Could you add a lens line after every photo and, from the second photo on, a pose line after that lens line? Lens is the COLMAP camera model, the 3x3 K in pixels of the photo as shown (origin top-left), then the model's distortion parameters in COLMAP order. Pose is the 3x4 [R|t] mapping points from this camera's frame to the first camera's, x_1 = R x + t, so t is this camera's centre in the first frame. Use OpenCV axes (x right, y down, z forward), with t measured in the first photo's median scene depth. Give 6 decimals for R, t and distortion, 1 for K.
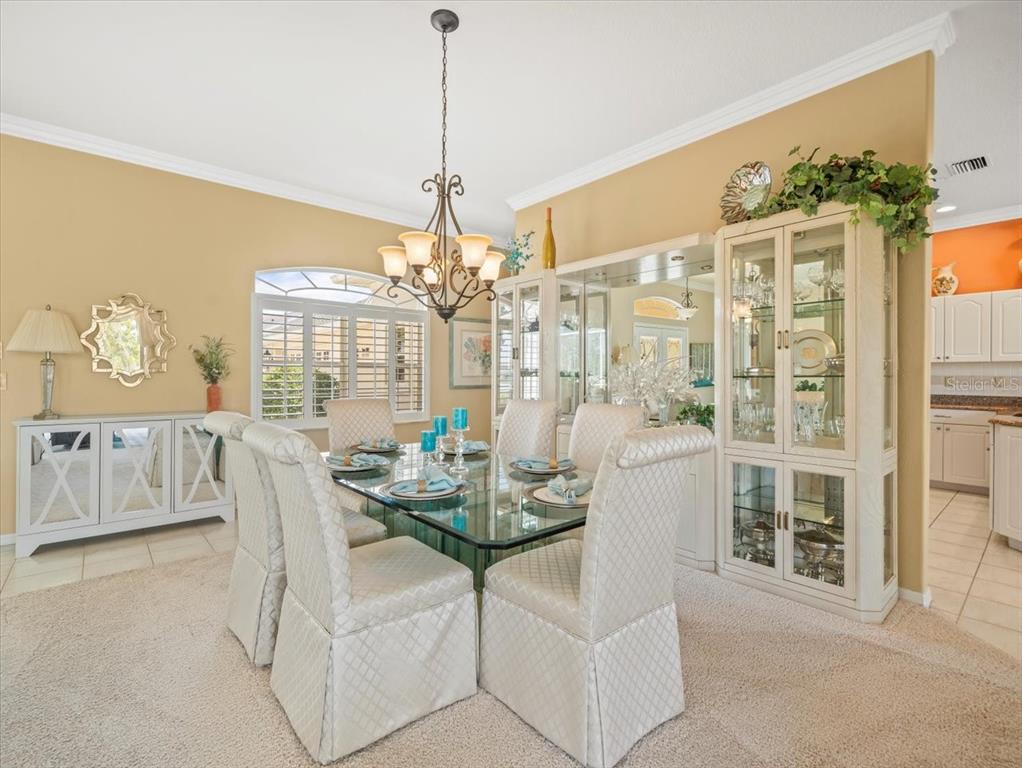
lens RADIAL K [[469.3, 0, 505.1], [0, 469.3, 377.9], [0, 0, 1]] dist [0.000914, -0.000109]
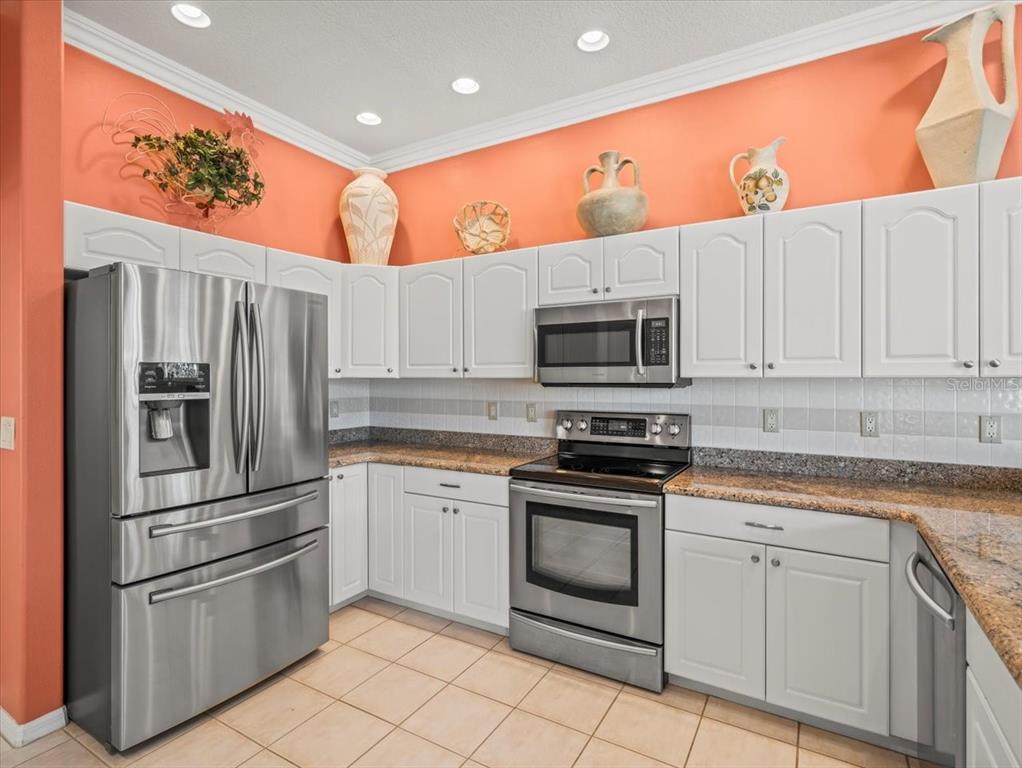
lens RADIAL K [[469.3, 0, 505.1], [0, 469.3, 377.9], [0, 0, 1]] dist [0.000914, -0.000109]
pose [[0.959355, -0.005140, 0.282156, 0.606708], [0.004900, 0.999987, 0.001556, -0.034660], [-0.282160, -0.000110, 0.959367, 0.674495]]
